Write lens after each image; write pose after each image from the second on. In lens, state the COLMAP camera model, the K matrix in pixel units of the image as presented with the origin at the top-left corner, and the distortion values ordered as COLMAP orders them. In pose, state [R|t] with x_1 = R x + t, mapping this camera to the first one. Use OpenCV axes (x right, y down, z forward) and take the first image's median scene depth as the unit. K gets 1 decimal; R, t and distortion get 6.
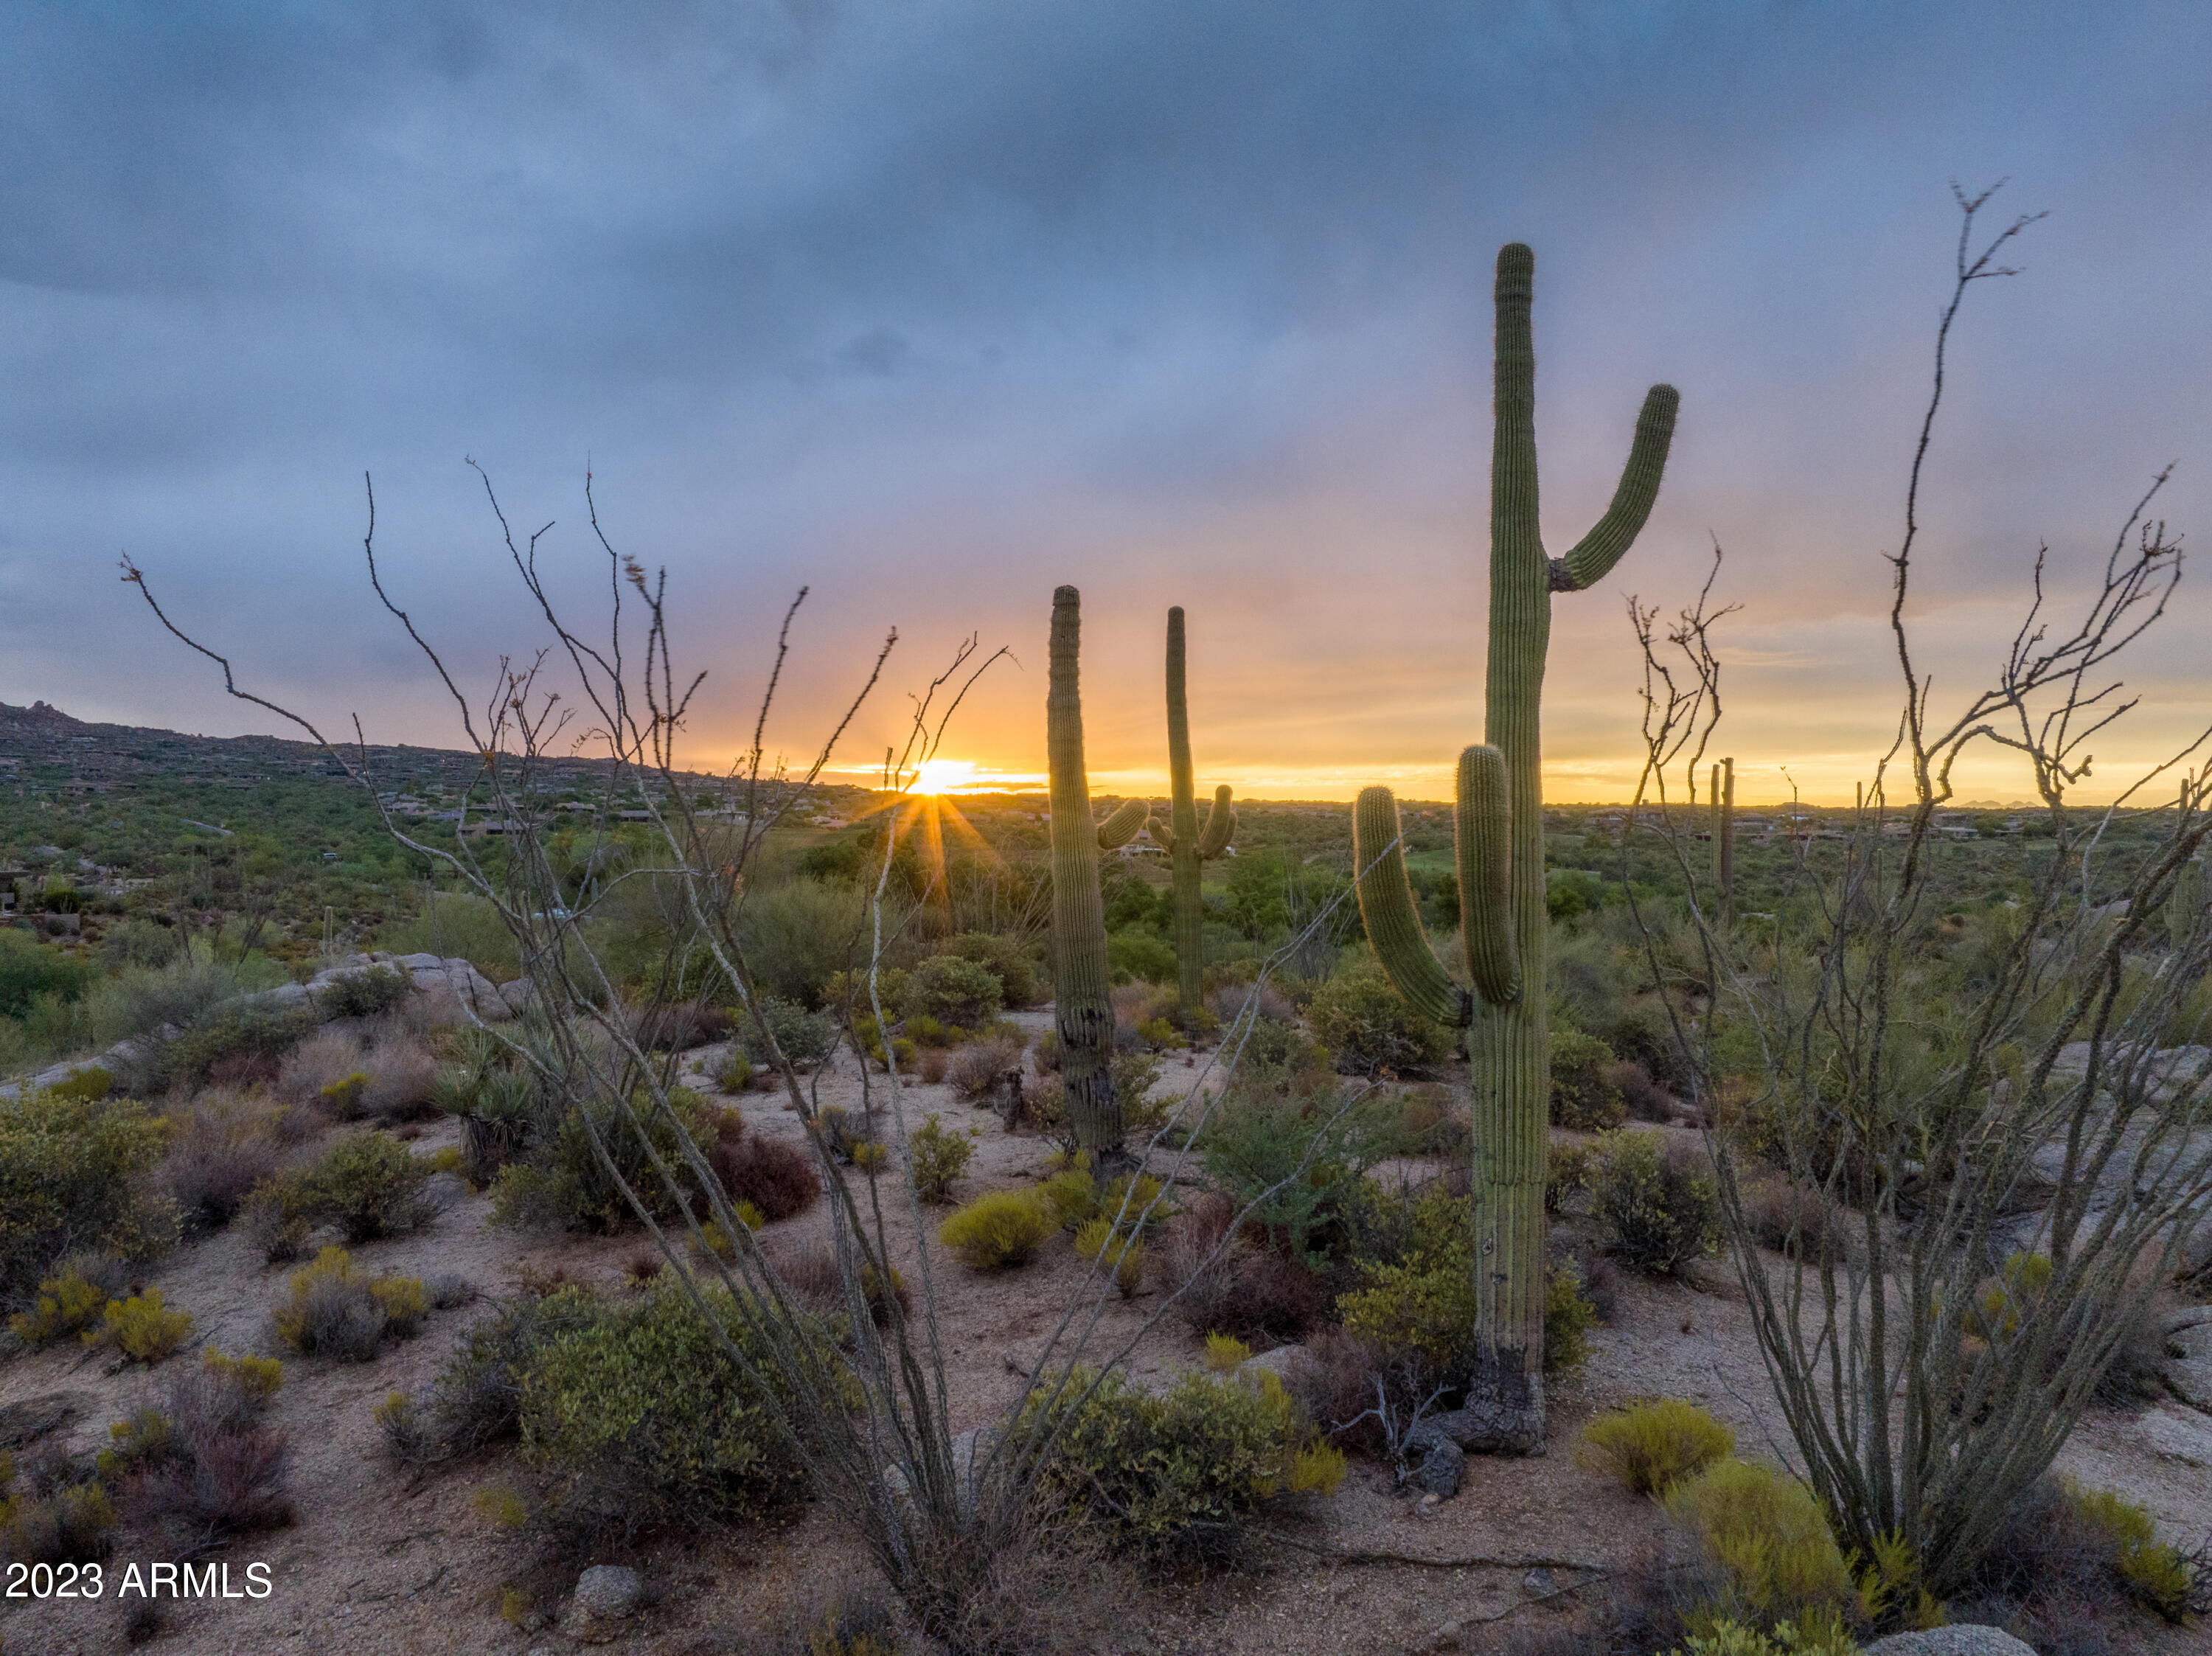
lens RADIAL K [[1558.4, 0, 1116.9], [0, 1558.4, 794.2], [0, 0, 1]] dist [-0.035142, 0.008608]
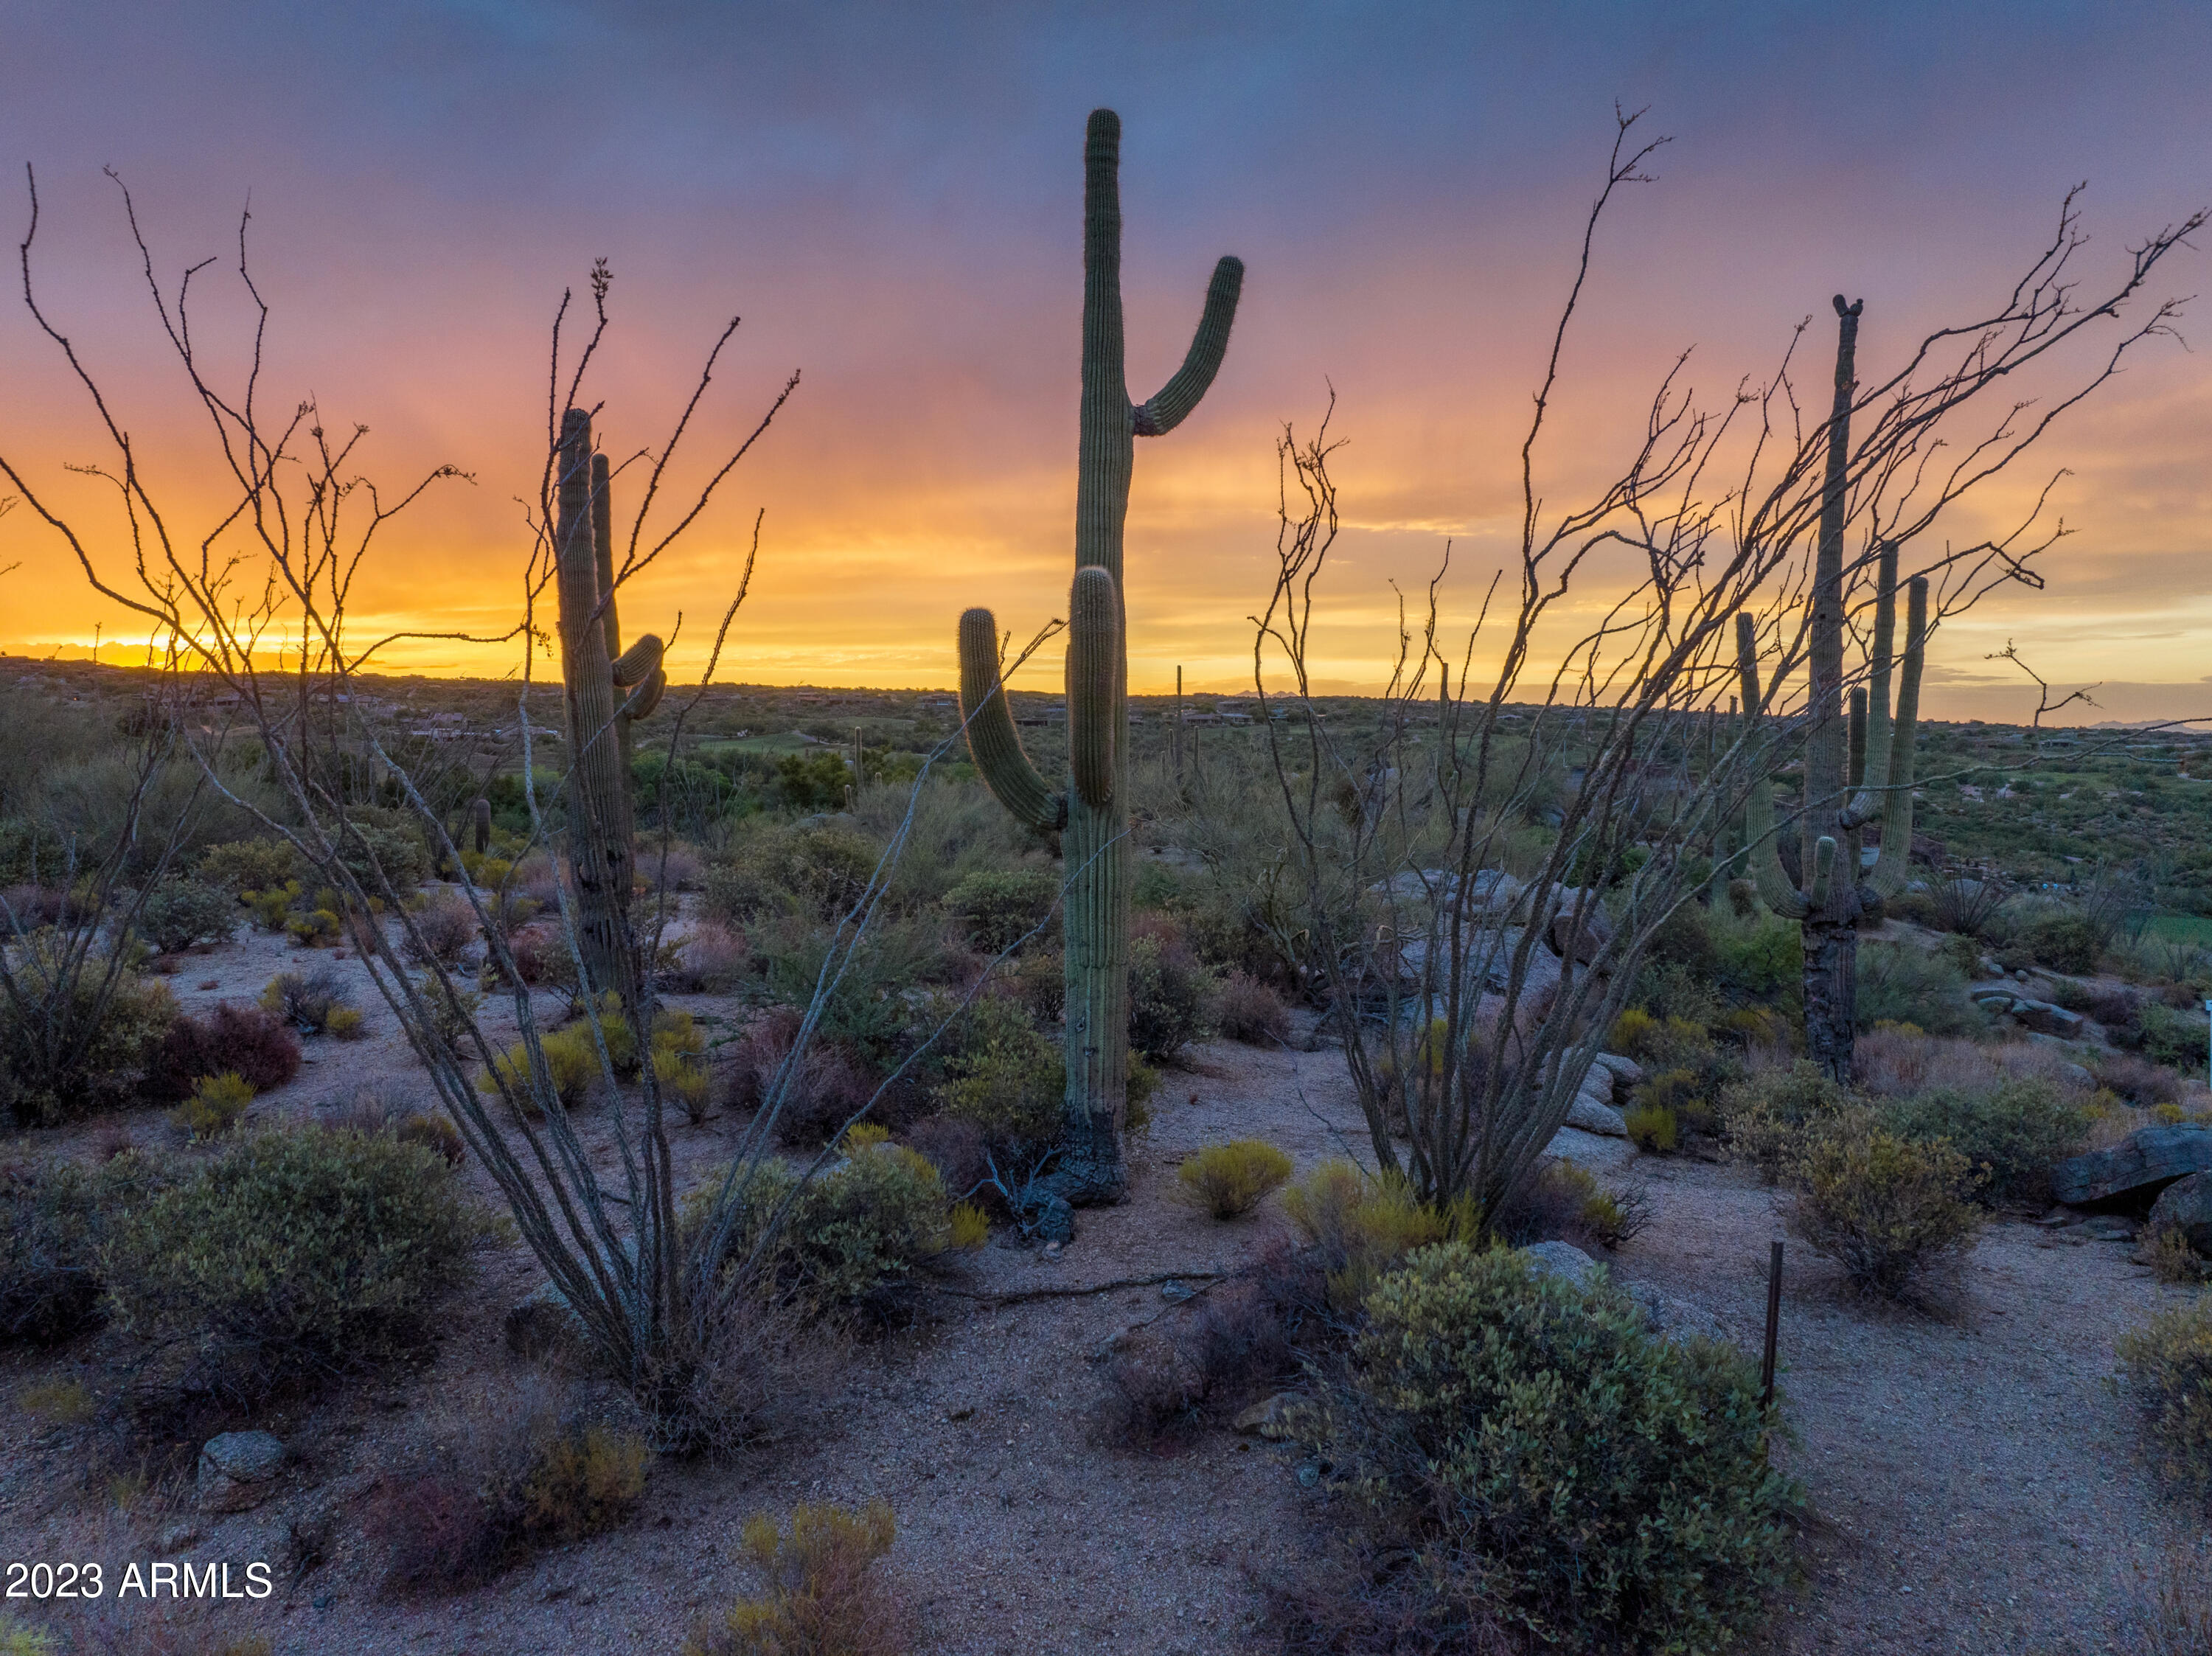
lens RADIAL K [[1566.8, 0, 1084.3], [0, 1566.8, 775.6], [0, 0, 1]] dist [-0.015060, -0.008626]
pose [[0.915575, -0.013853, 0.401908, -0.209296], [-0.009573, 0.998372, 0.056220, 0.050607], [-0.402032, -0.055321, 0.913953, -0.018419]]
